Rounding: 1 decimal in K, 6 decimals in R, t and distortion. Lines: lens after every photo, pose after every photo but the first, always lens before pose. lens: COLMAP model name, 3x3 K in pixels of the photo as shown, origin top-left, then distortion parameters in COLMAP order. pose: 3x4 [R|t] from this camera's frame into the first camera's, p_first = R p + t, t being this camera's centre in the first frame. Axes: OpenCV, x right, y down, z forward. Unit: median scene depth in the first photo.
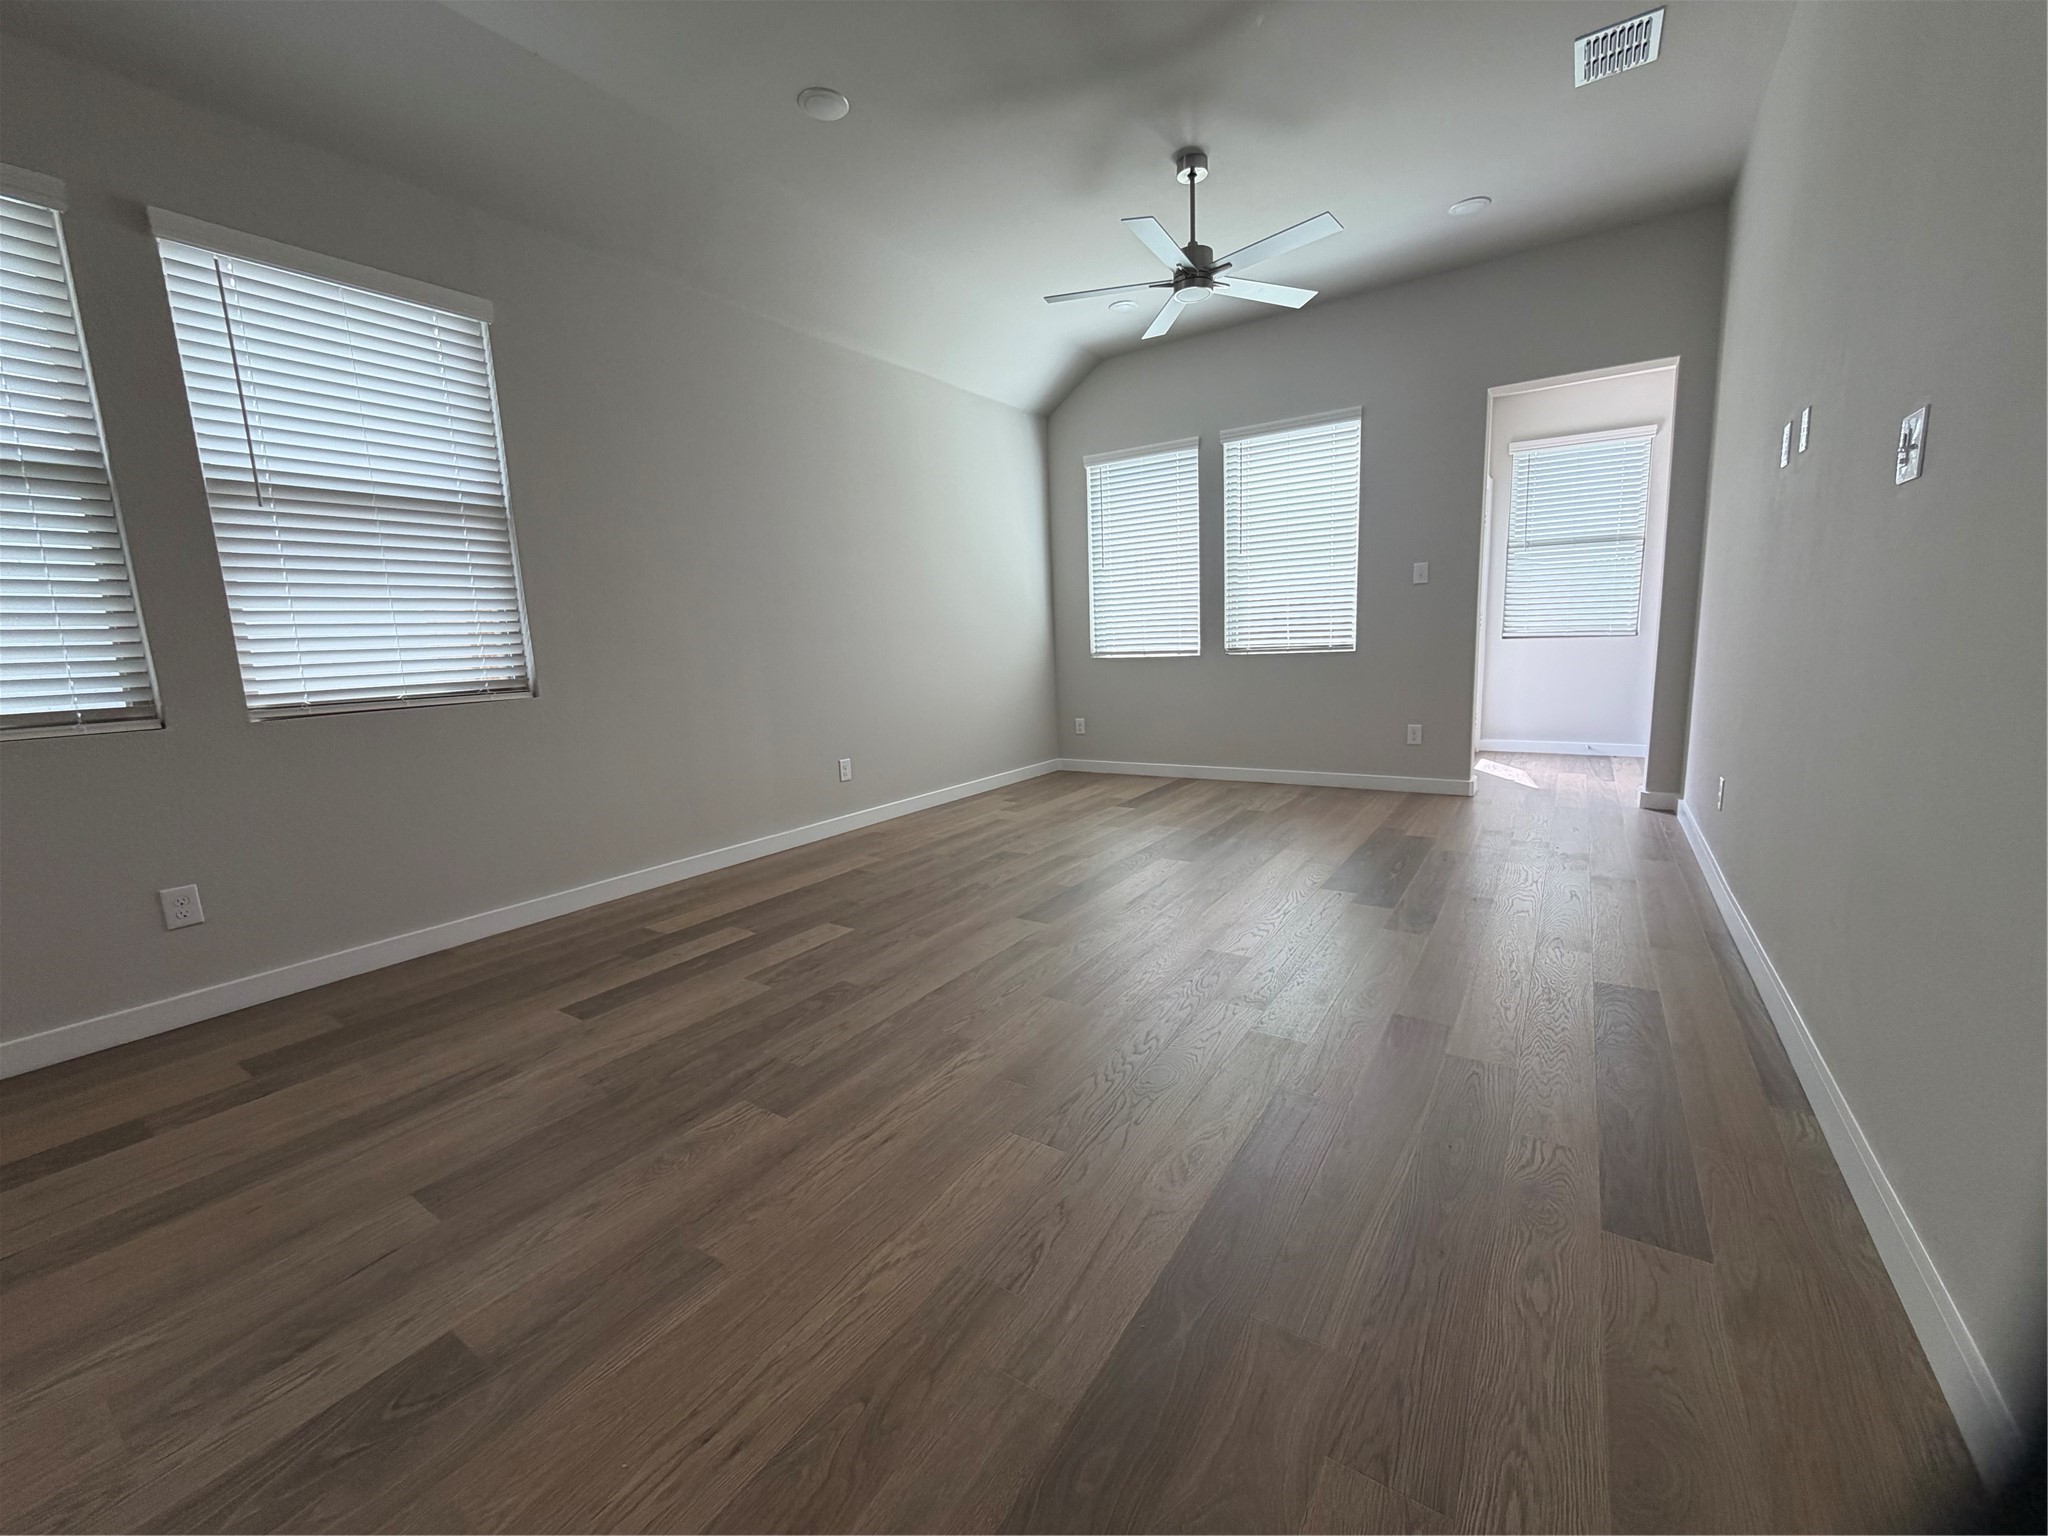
lens RADIAL K [[819.0, 0, 1030.6], [0, 819.0, 771.6], [0, 0, 1]] dist [0.001223, 0.000070]
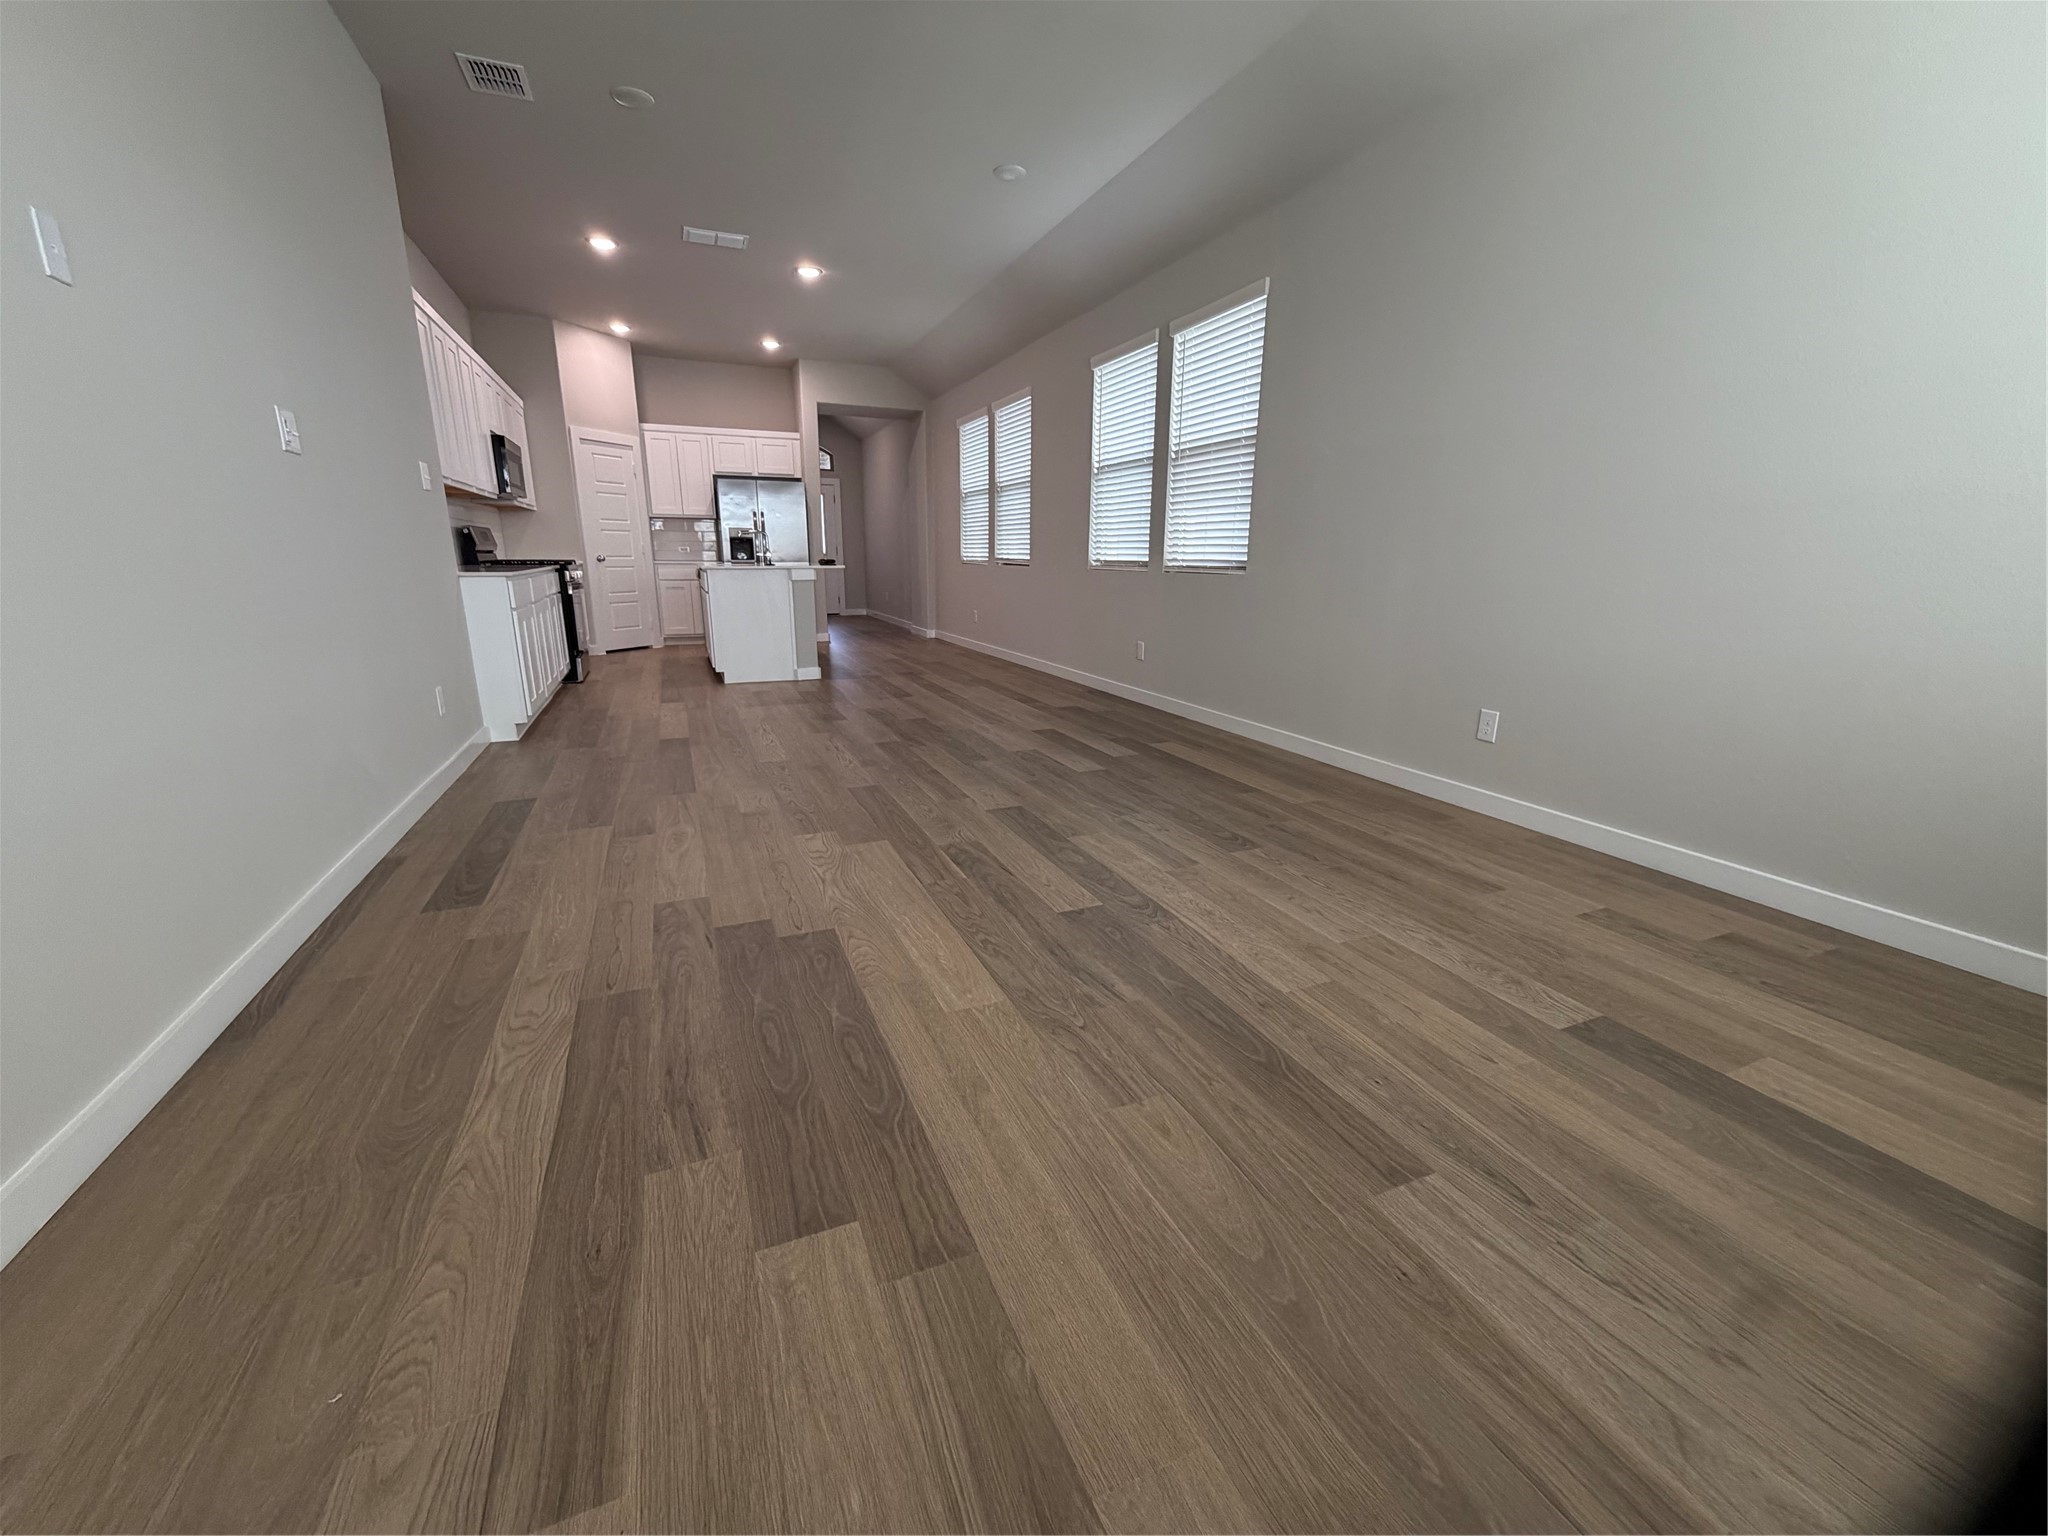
lens RADIAL K [[819.0, 0, 1030.6], [0, 819.0, 771.6], [0, 0, 1]] dist [0.001223, 0.000070]
pose [[-0.545419, 0.252577, -0.799201, 0.802411], [-0.121075, 0.919772, 0.373310, -0.260019], [0.829372, 0.300374, -0.471081, 1.467167]]
